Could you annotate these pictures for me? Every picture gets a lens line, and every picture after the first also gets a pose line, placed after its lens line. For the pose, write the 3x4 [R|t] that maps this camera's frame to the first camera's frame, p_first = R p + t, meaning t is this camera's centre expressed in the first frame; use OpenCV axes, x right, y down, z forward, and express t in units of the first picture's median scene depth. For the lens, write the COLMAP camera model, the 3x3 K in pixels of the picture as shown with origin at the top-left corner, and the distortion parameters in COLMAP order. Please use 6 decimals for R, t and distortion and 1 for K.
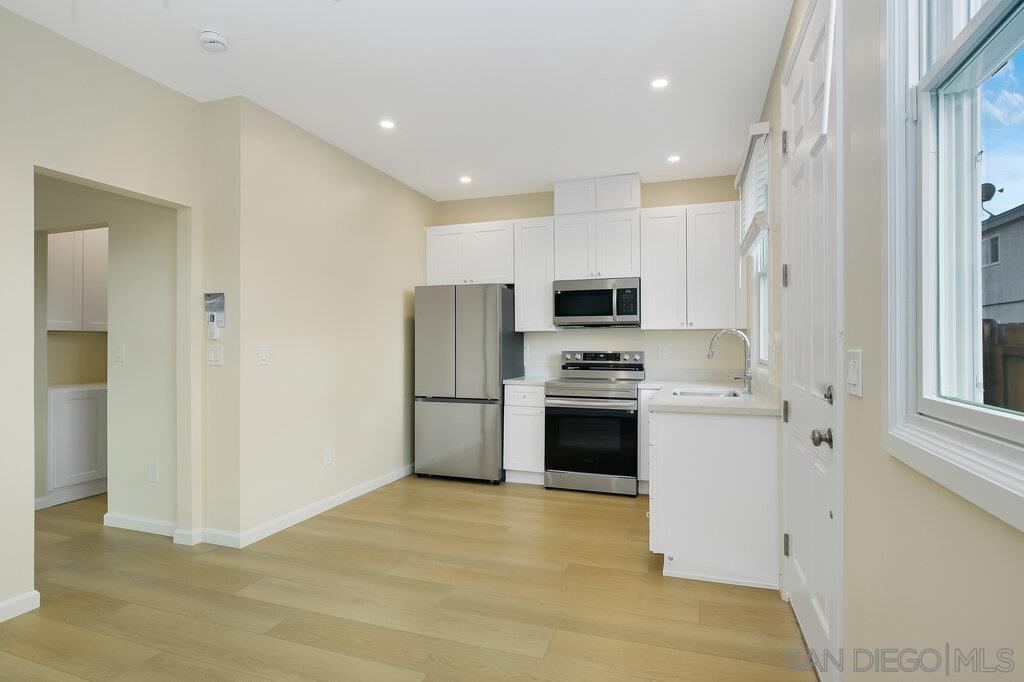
lens RADIAL K [[533.3, 0, 512.0], [0, 533.3, 341.0], [0, 0, 1]] dist [-0.004004, -0.001576]
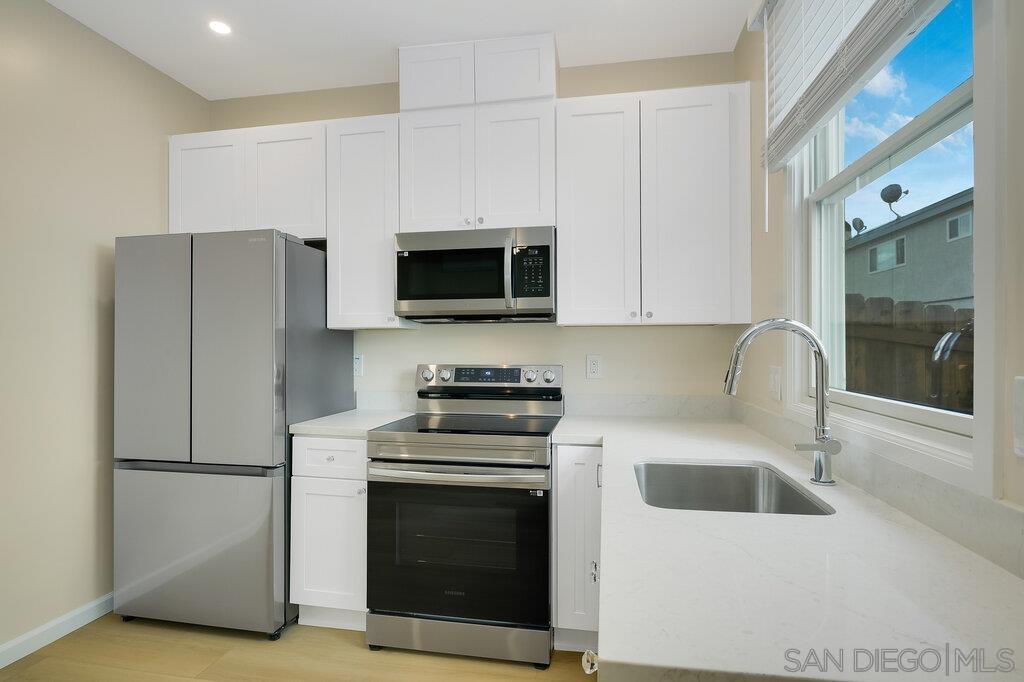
lens RADIAL K [[522.5, 0, 517.1], [0, 522.5, 345.4], [0, 0, 1]] dist [-0.001648, -0.000105]
pose [[0.986930, -0.002528, 0.161129, 0.115291], [0.001552, 0.999980, 0.006185, -0.004353], [-0.161142, -0.005854, 0.986914, 0.479812]]
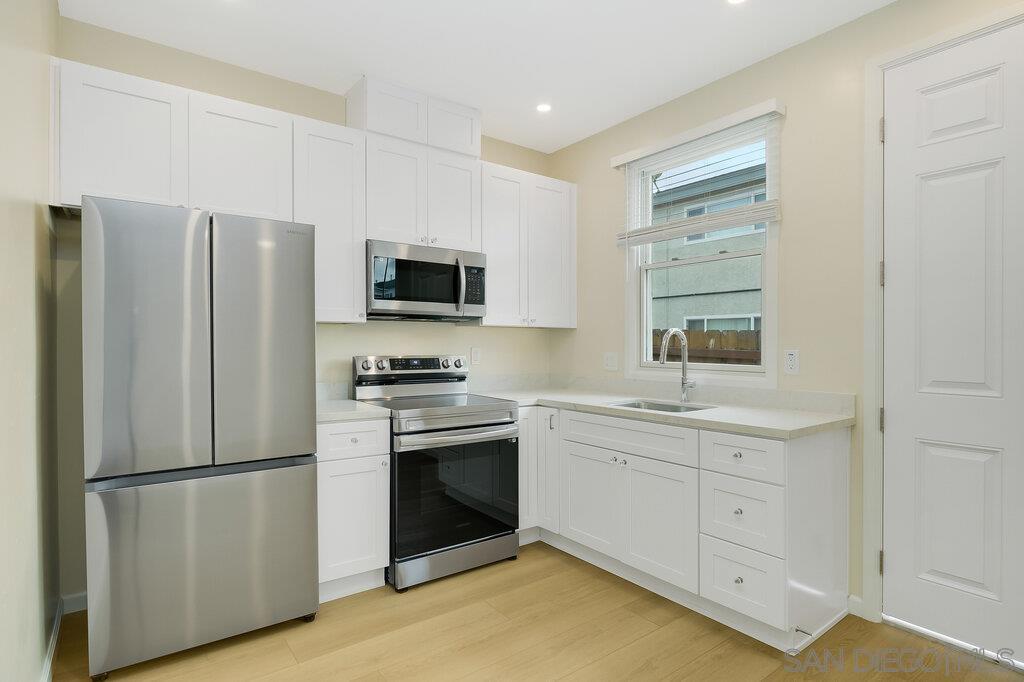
lens RADIAL K [[522.5, 0, 517.1], [0, 522.5, 345.4], [0, 0, 1]] dist [-0.001648, -0.000105]
pose [[0.563052, -0.002501, 0.826418, -0.318976], [-0.008013, 0.999932, 0.008485, -0.000197], [-0.826383, -0.011400, 0.562994, 0.542284]]
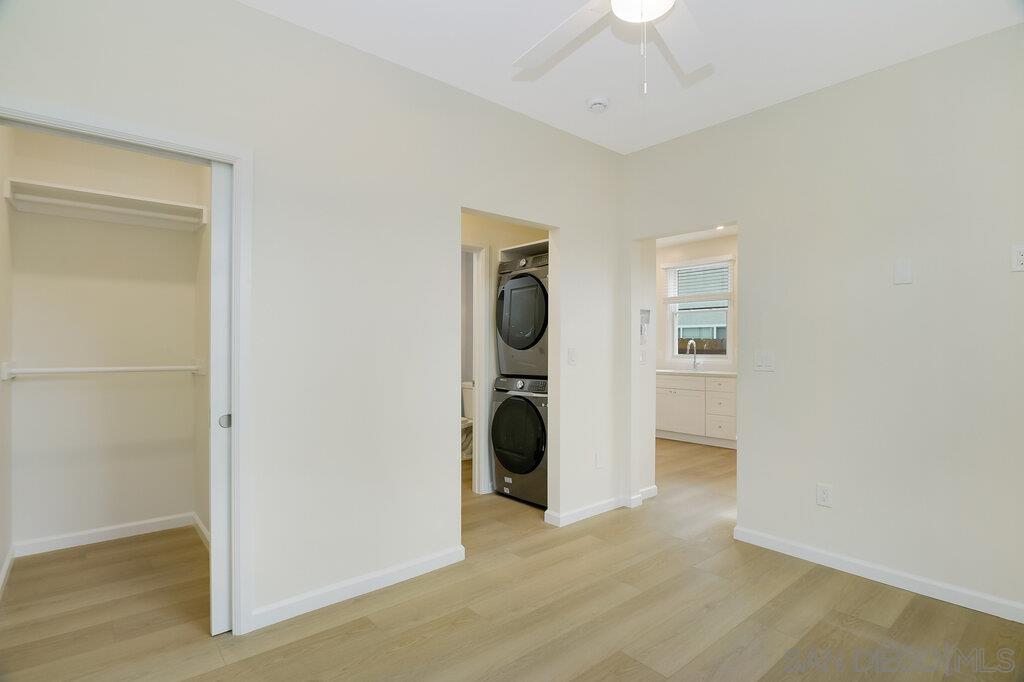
lens RADIAL K [[514.3, 0, 512.0], [0, 514.3, 341.0], [0, 0, 1]] dist [-0.003311, -0.000334]
pose [[0.516967, 0.008090, 0.855967, -1.266669], [-0.007797, 0.999958, -0.004742, -0.004900], [-0.855970, -0.004223, 0.517009, 0.407490]]
